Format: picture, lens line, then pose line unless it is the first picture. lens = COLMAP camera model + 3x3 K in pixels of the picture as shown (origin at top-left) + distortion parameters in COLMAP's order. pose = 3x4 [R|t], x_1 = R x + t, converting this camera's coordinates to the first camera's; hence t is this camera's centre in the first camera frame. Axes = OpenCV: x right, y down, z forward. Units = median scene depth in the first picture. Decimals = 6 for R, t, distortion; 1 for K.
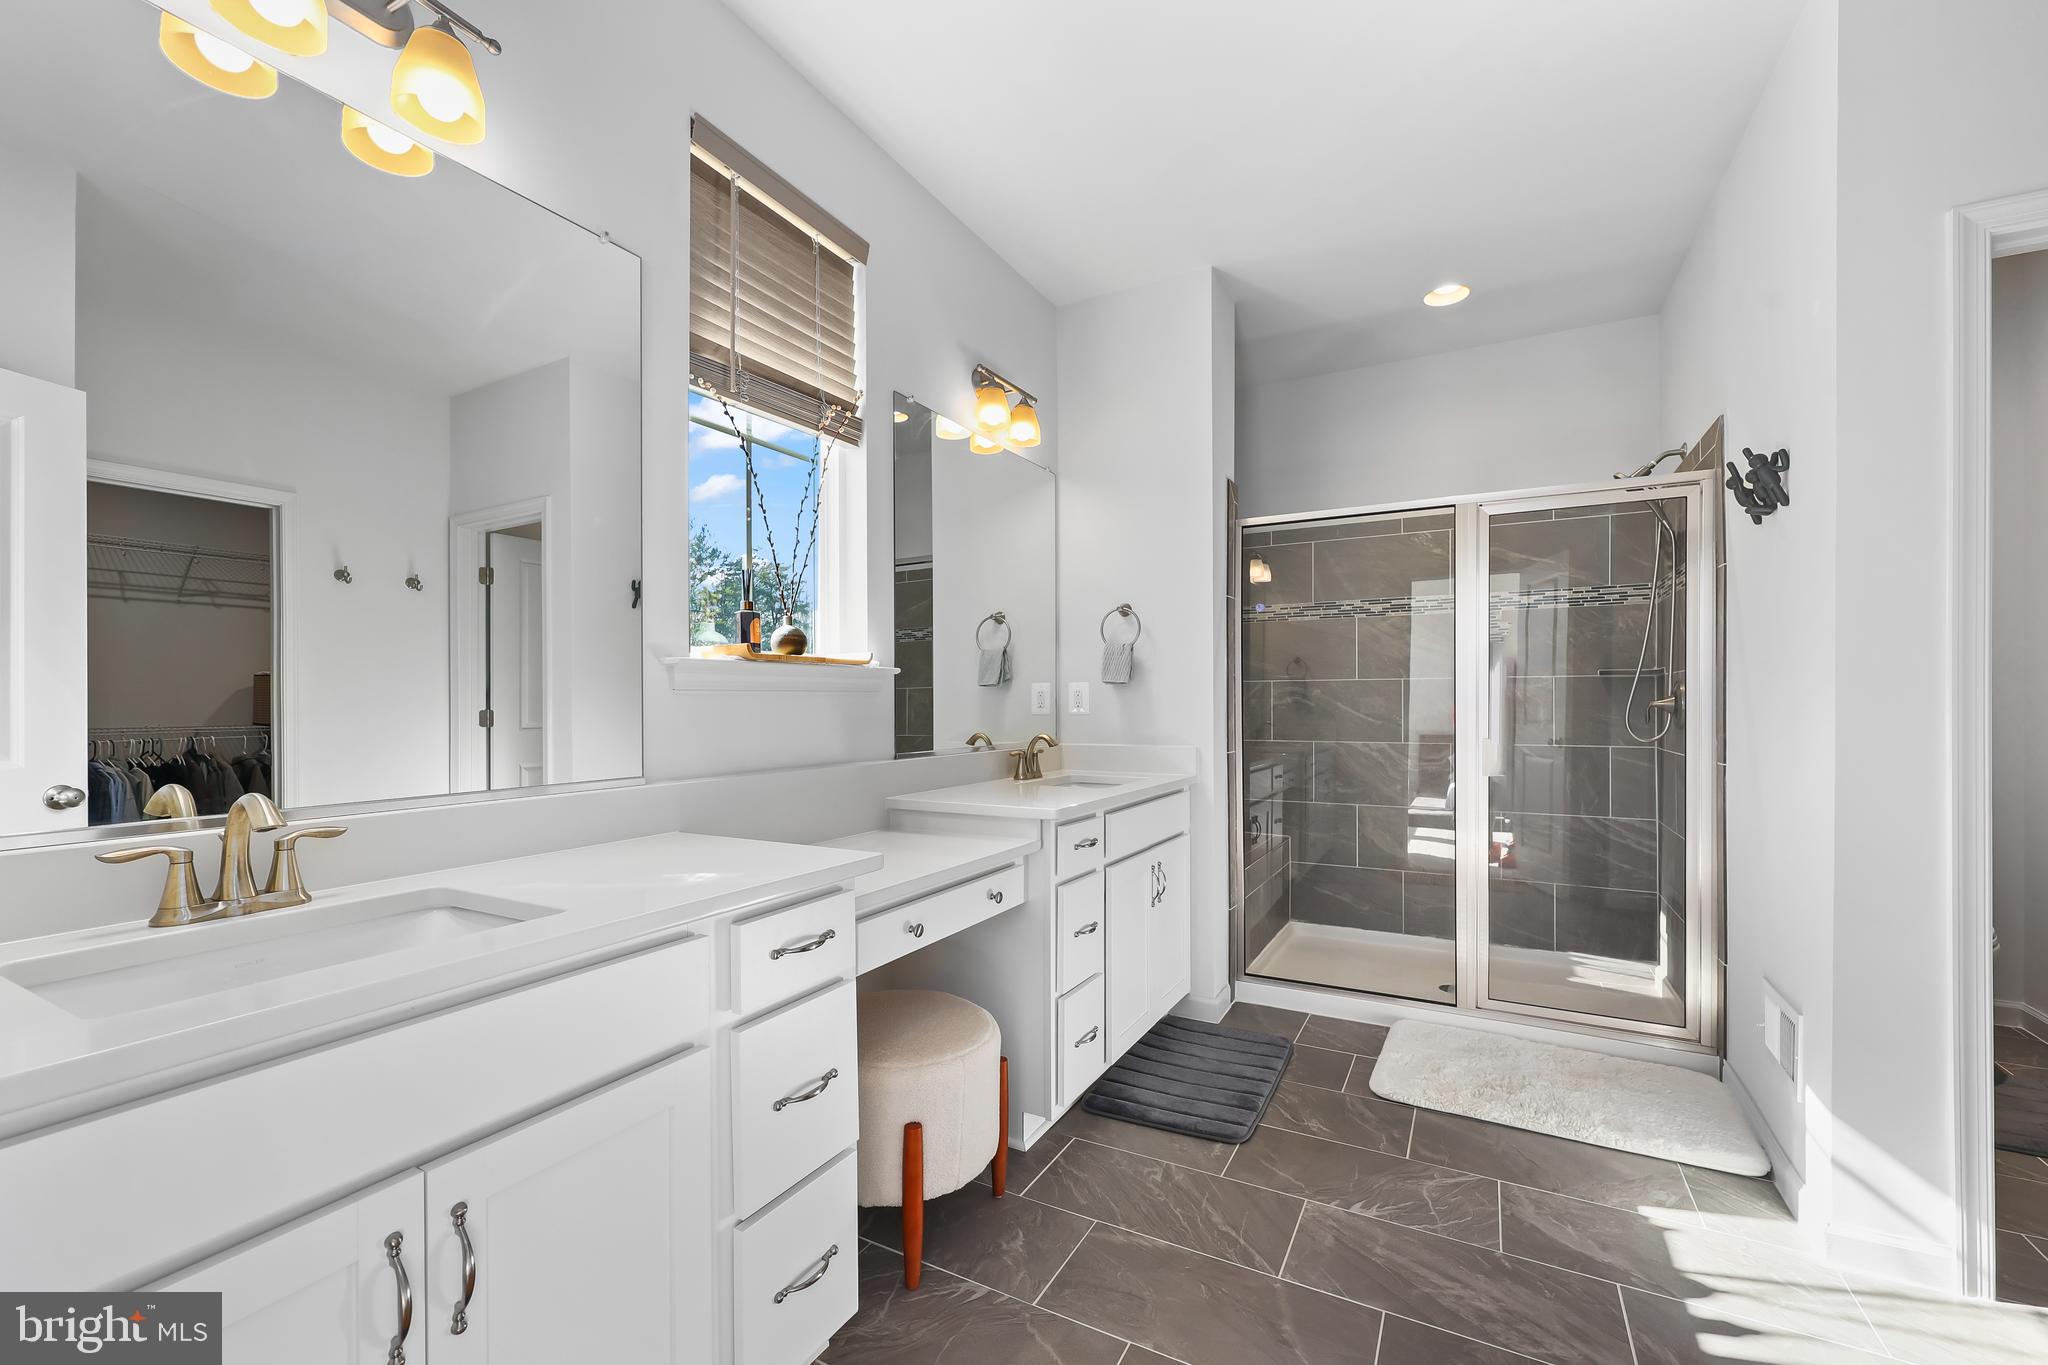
lens RADIAL K [[838.5, 0, 1033.8], [0, 838.5, 709.2], [0, 0, 1]] dist [0.002073, 0.000189]
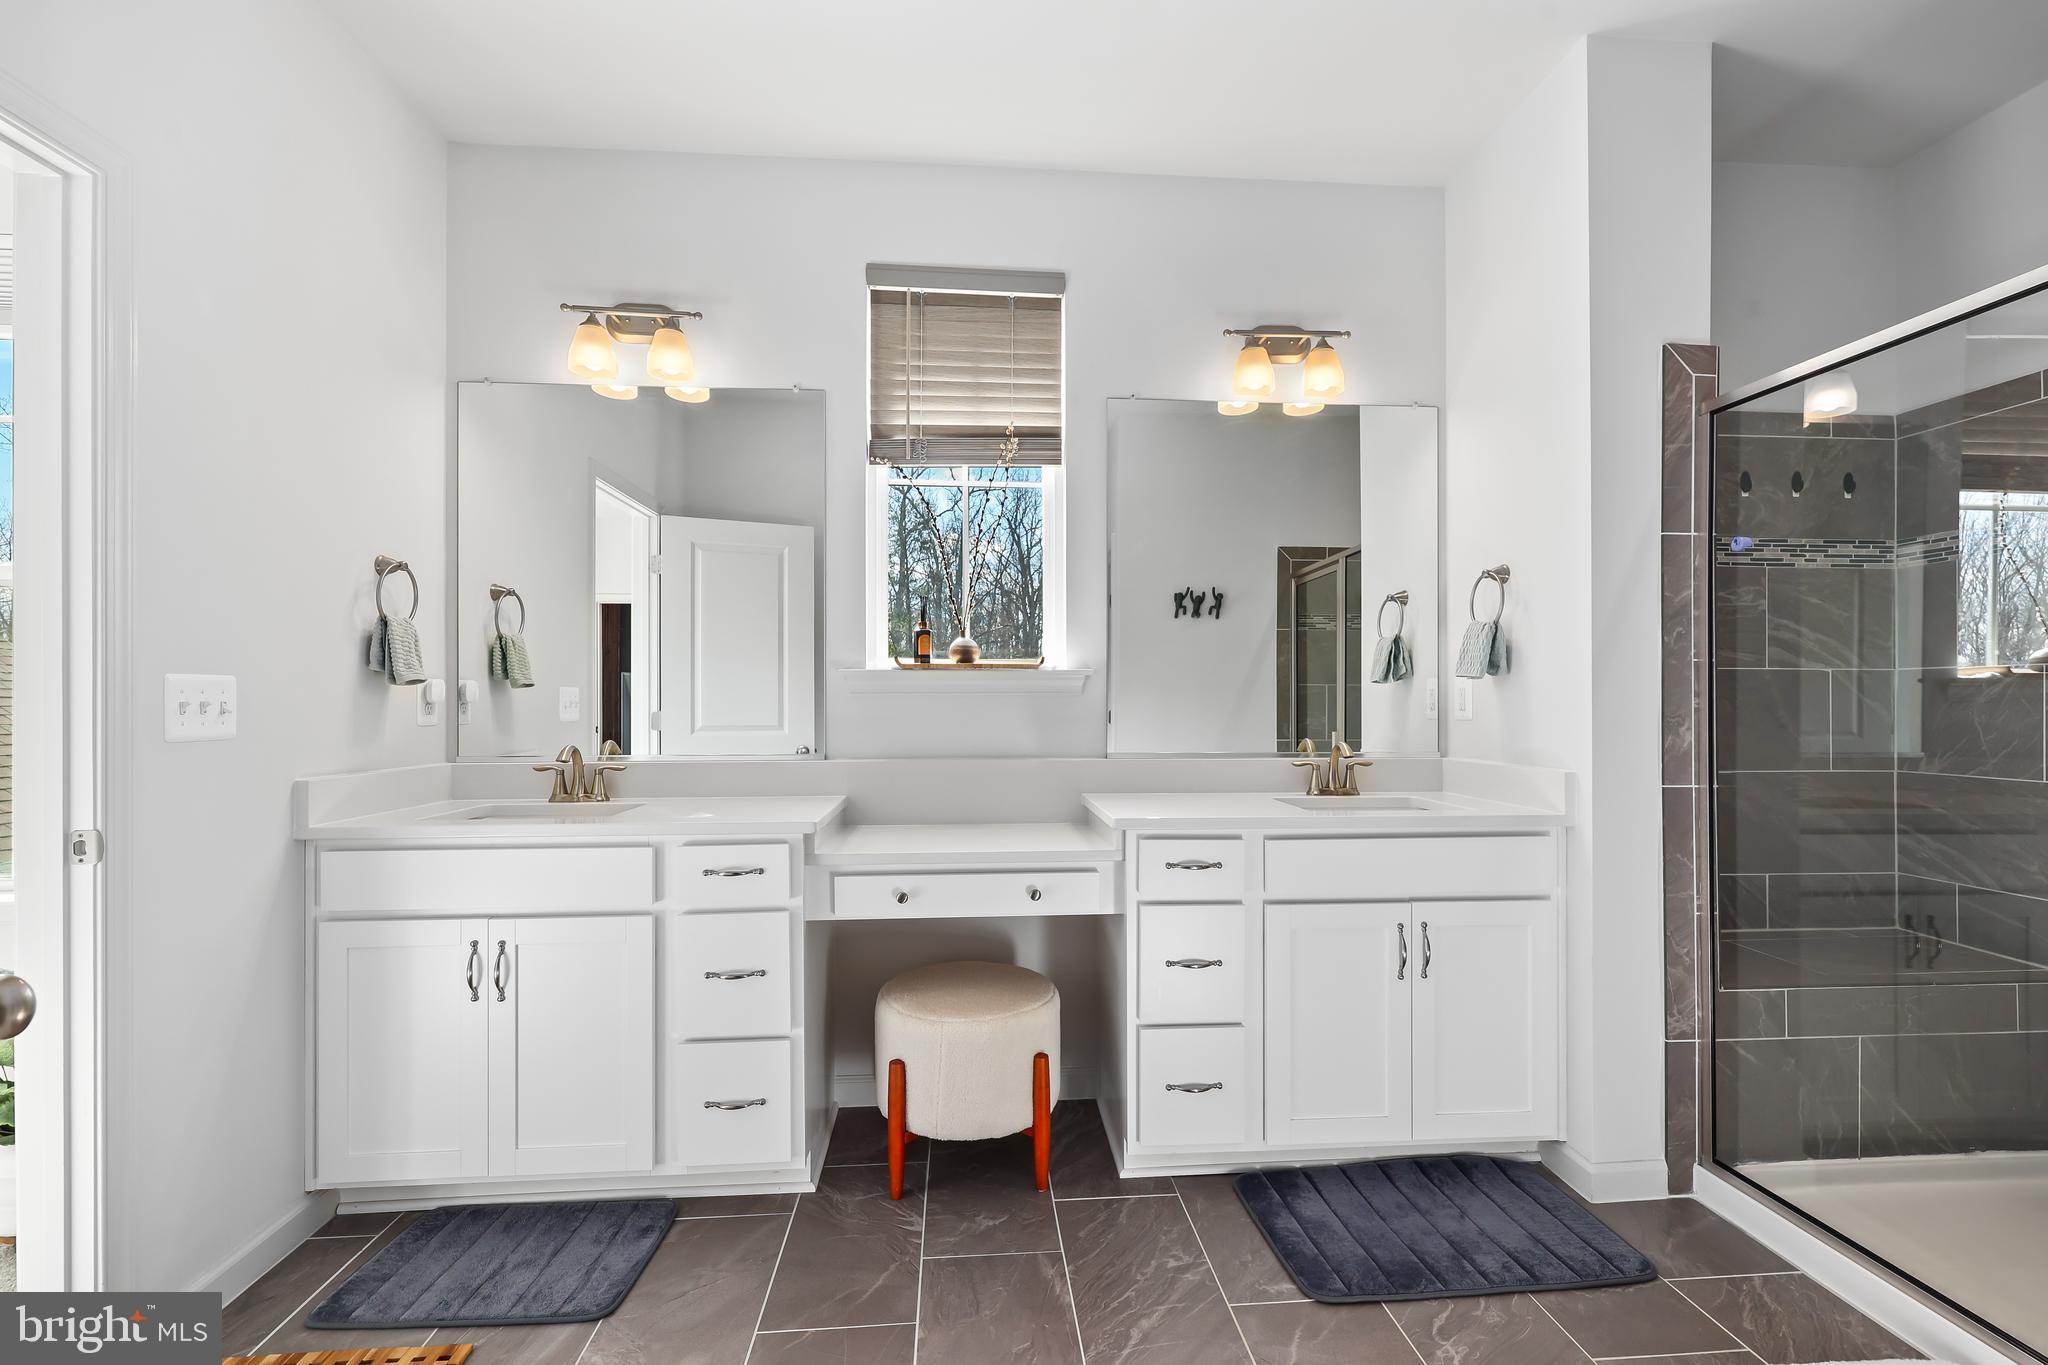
lens RADIAL K [[899.4, 0, 1027.8], [0, 899.4, 704.8], [0, 0, 1]] dist [0.004334, 0.000074]
pose [[0.544465, 0.010435, -0.838719, 0.742779], [-0.008989, 0.999938, 0.006605, -0.012097], [0.838736, 0.003943, 0.544524, 0.337412]]
